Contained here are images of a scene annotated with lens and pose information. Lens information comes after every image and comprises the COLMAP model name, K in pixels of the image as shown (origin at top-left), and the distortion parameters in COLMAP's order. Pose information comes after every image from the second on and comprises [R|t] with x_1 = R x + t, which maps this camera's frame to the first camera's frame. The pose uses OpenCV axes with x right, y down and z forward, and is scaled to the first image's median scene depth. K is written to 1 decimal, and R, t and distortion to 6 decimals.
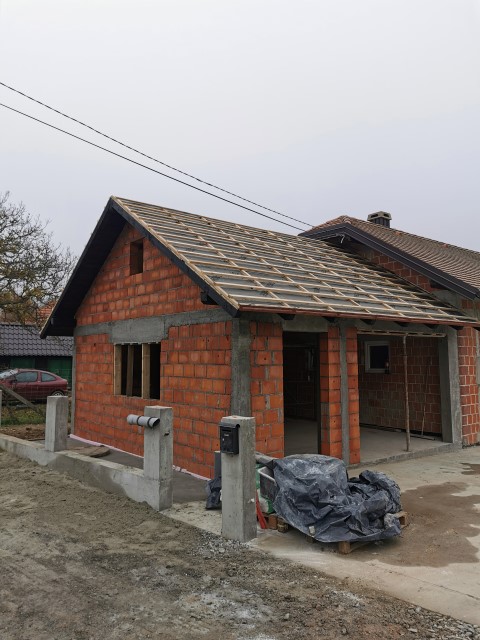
lens RADIAL K [[502.8, 0, 240.0], [0, 502.8, 318.7], [0, 0, 1]] dist [0.022419, 0.003210]
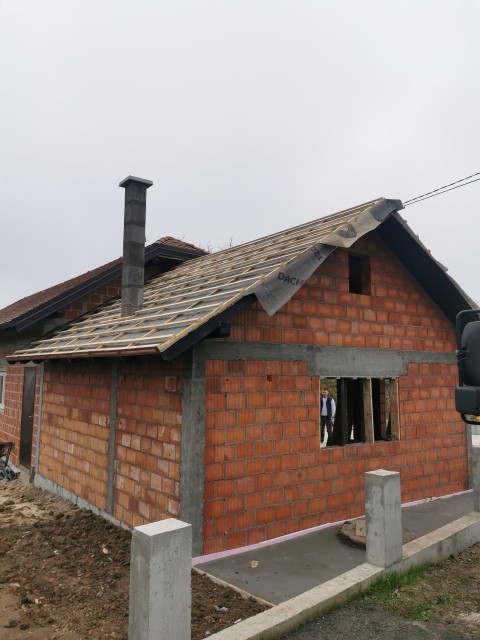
lens RADIAL K [[502.8, 0, 240.1], [0, 502.8, 320.5], [0, 0, 1]] dist [0.022419, 0.003210]
pose [[0.038955, 0.108477, 0.993335, -1.133865], [-0.078902, 0.991320, -0.105162, 0.062857], [-0.996121, -0.074279, 0.047176, 1.263933]]
